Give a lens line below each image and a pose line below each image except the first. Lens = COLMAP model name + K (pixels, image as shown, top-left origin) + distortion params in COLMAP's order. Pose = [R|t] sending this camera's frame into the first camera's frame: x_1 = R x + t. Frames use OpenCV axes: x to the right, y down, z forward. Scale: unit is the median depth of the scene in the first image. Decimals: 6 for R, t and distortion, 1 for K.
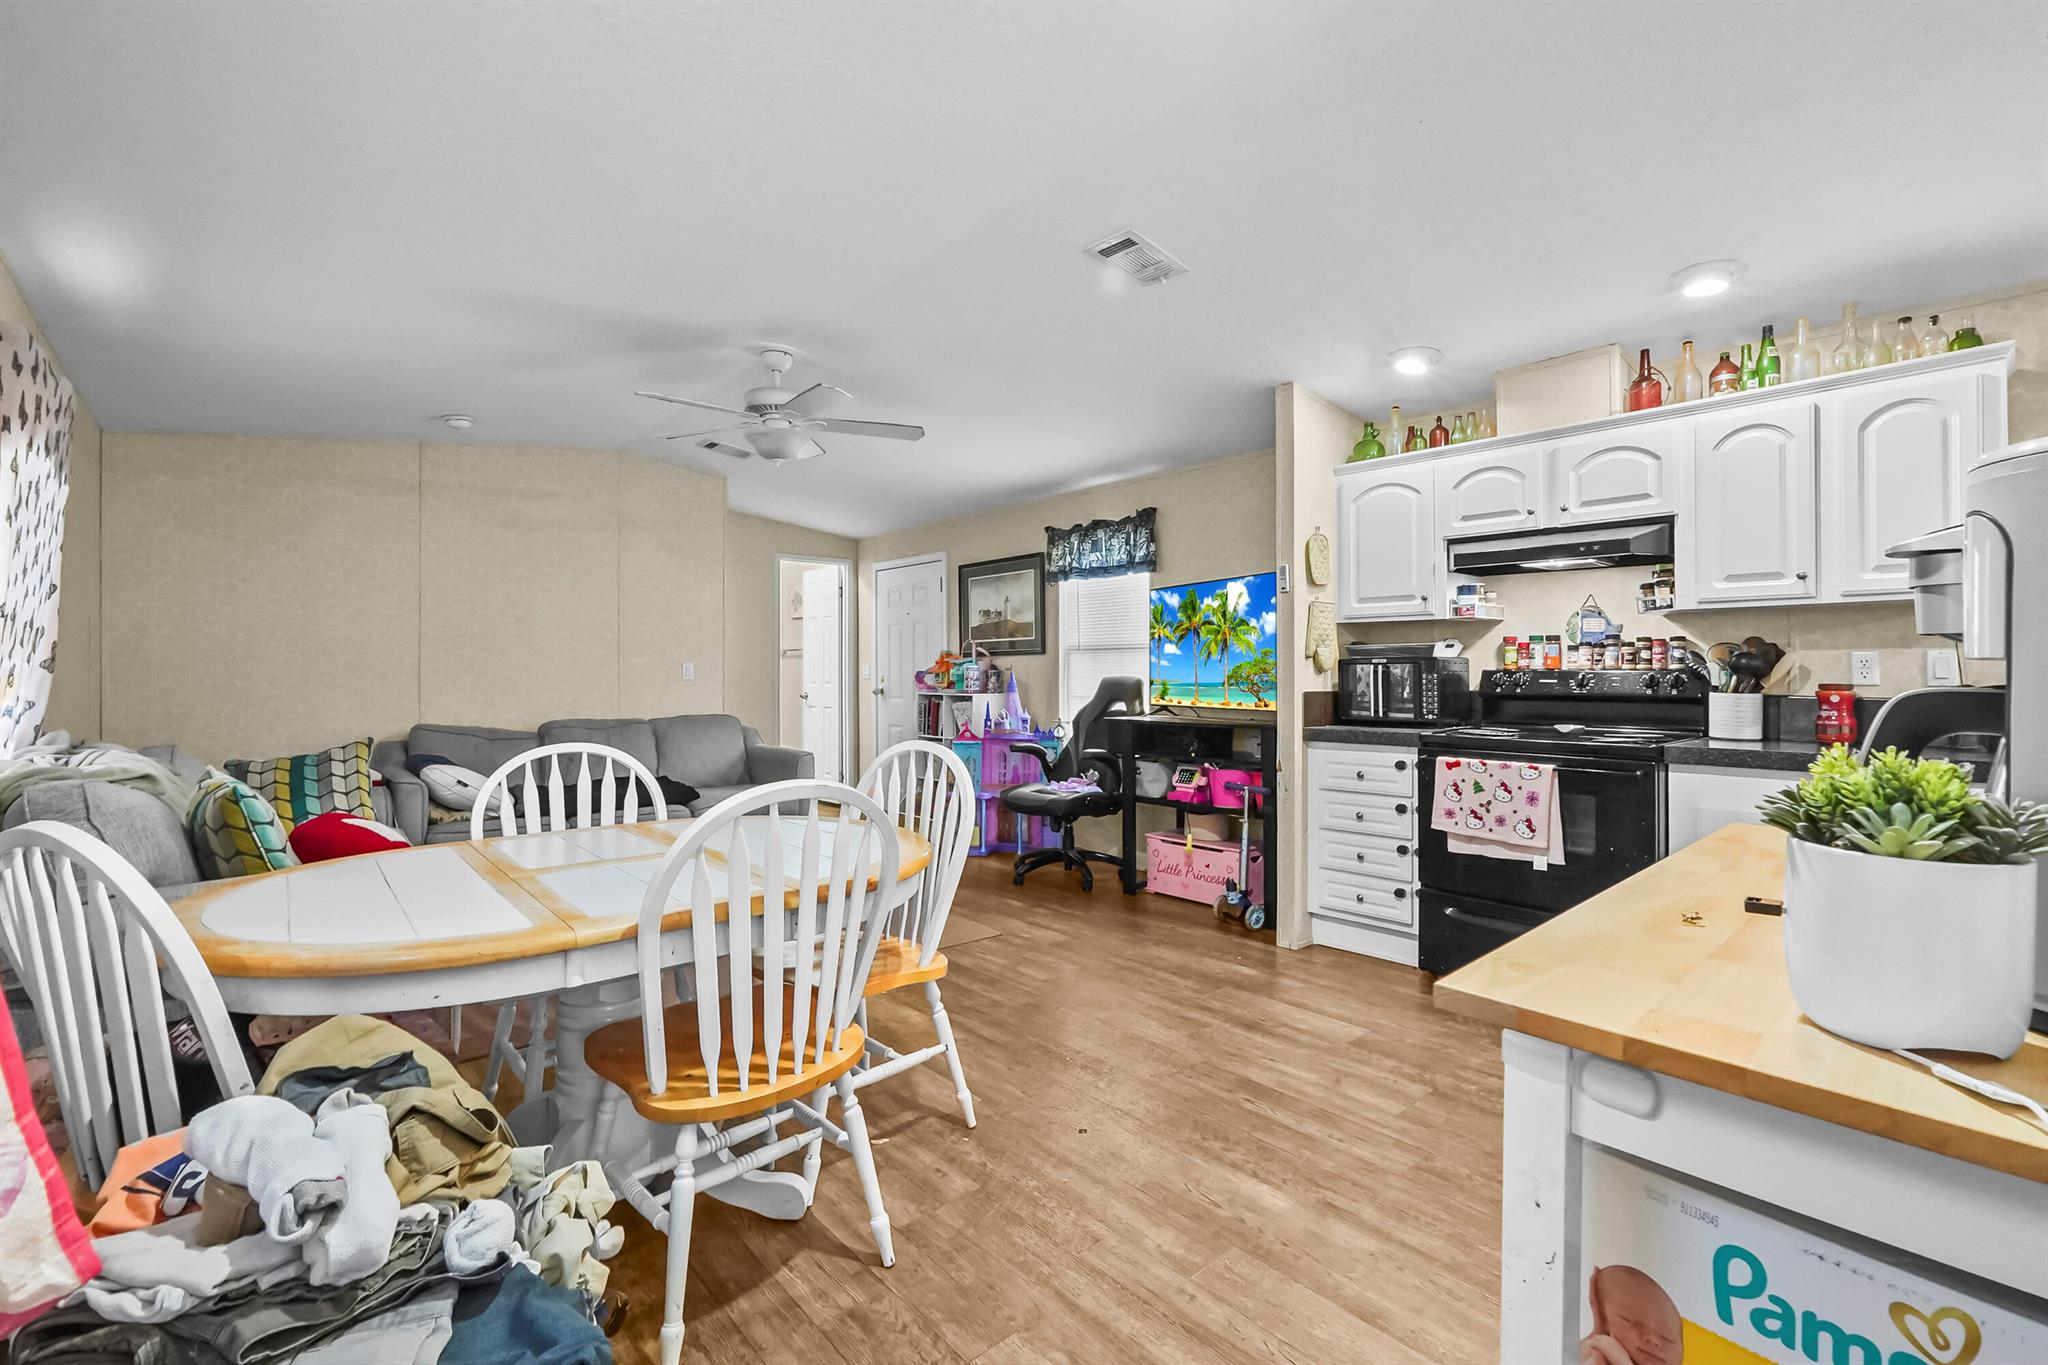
lens RADIAL K [[914.4, 0, 1030.1], [0, 914.4, 662.0], [0, 0, 1]] dist [-0.016258, 0.005153]
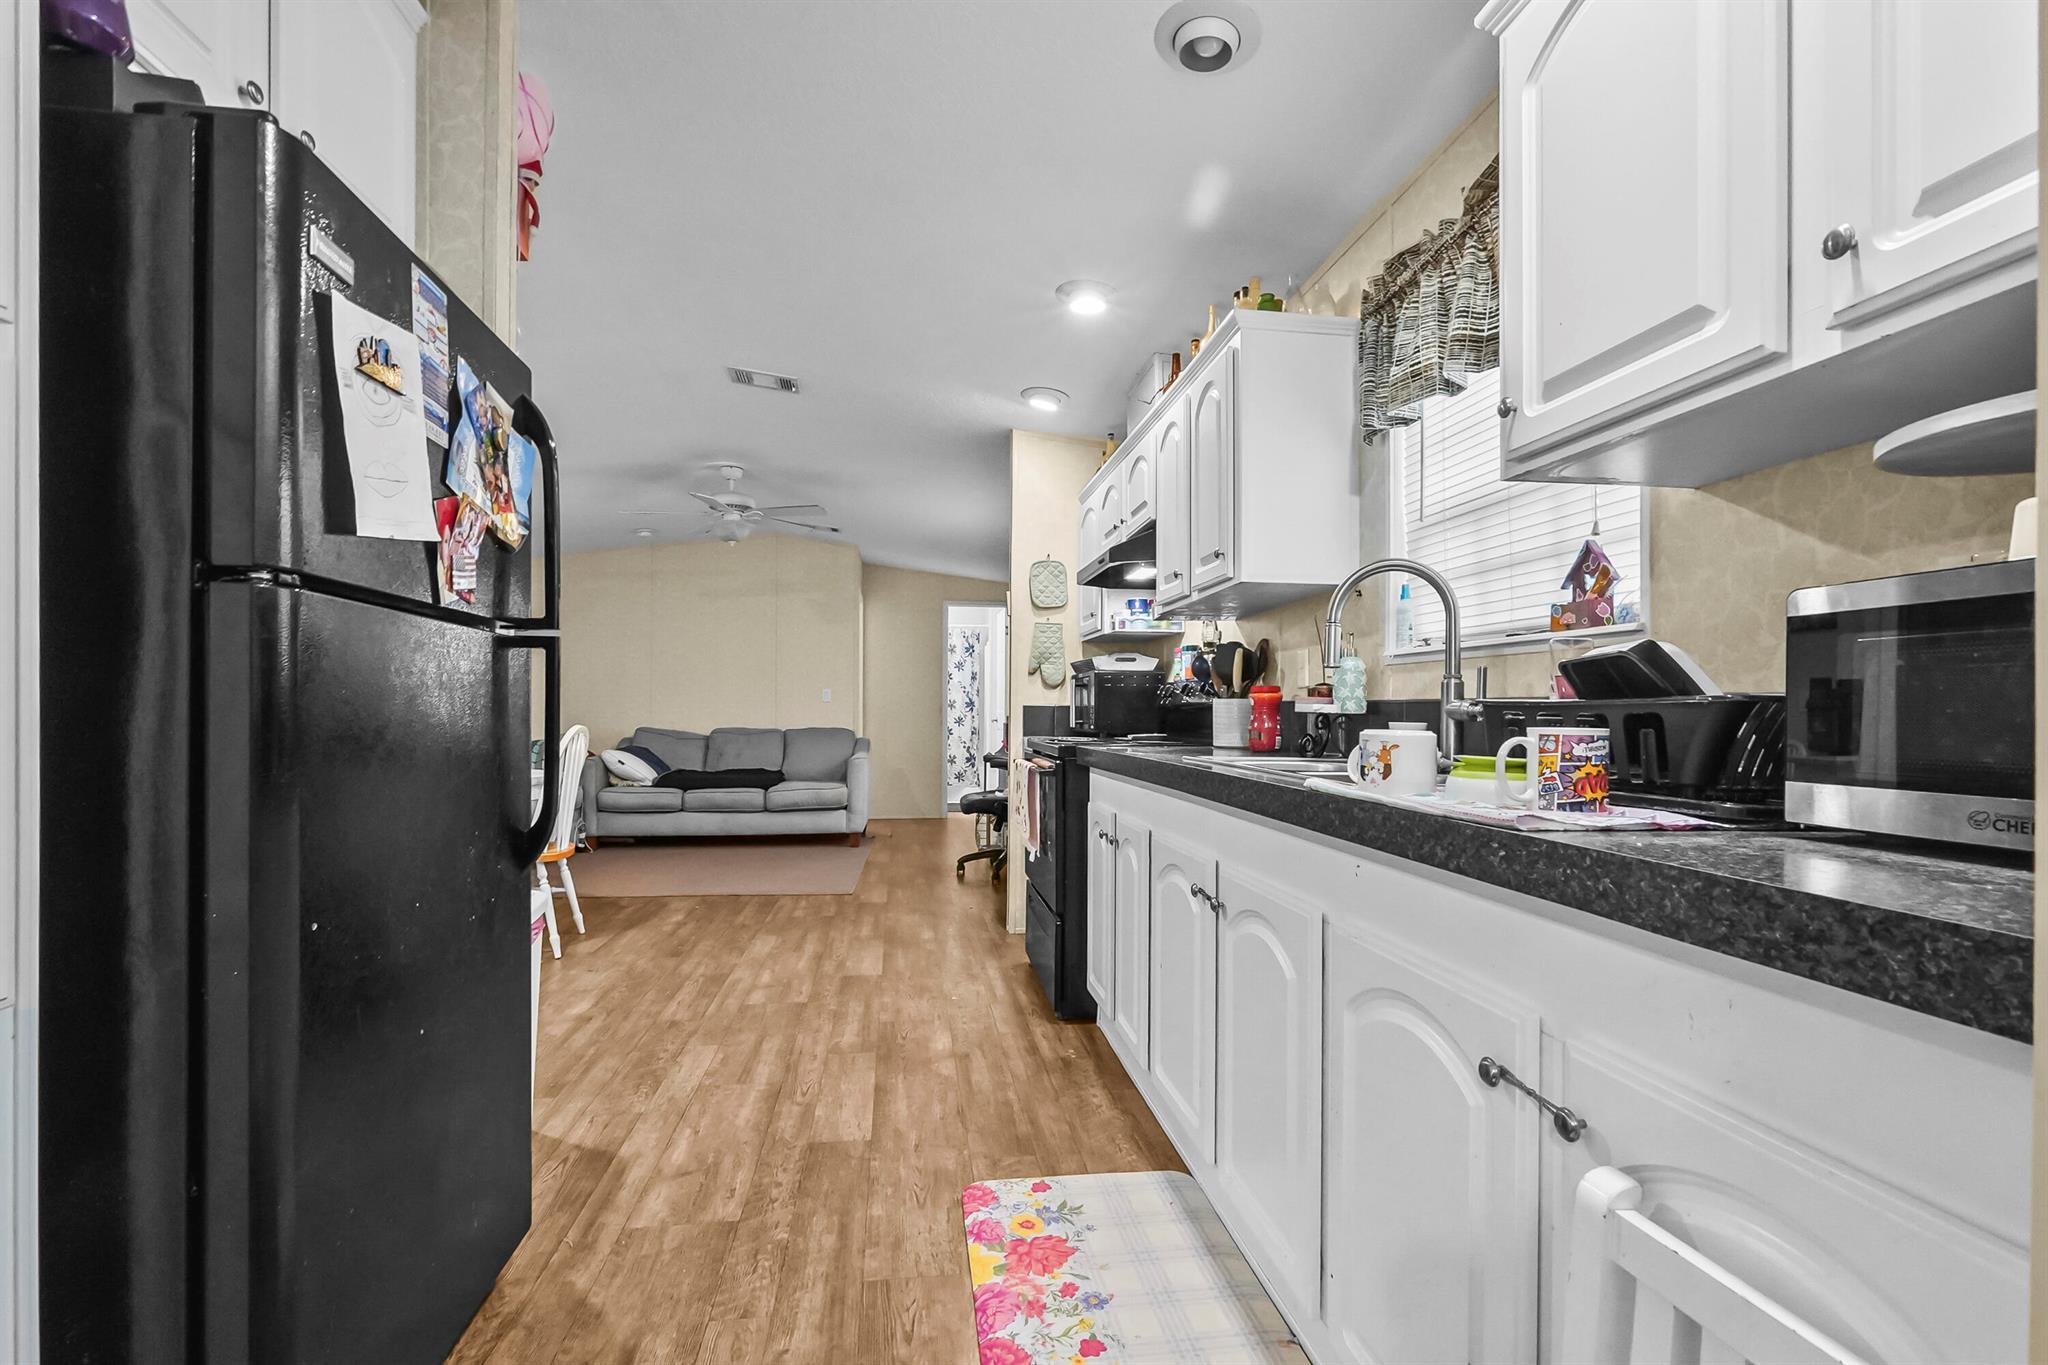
lens RADIAL K [[914.4, 0, 1009.6], [0, 914.4, 707.5], [0, 0, 1]] dist [-0.016258, 0.005153]
pose [[0.833020, 0.008330, -0.553180, 0.959956], [-0.008359, 0.999962, 0.002470, 0.034011], [0.553180, 0.002567, 0.833058, 0.060849]]
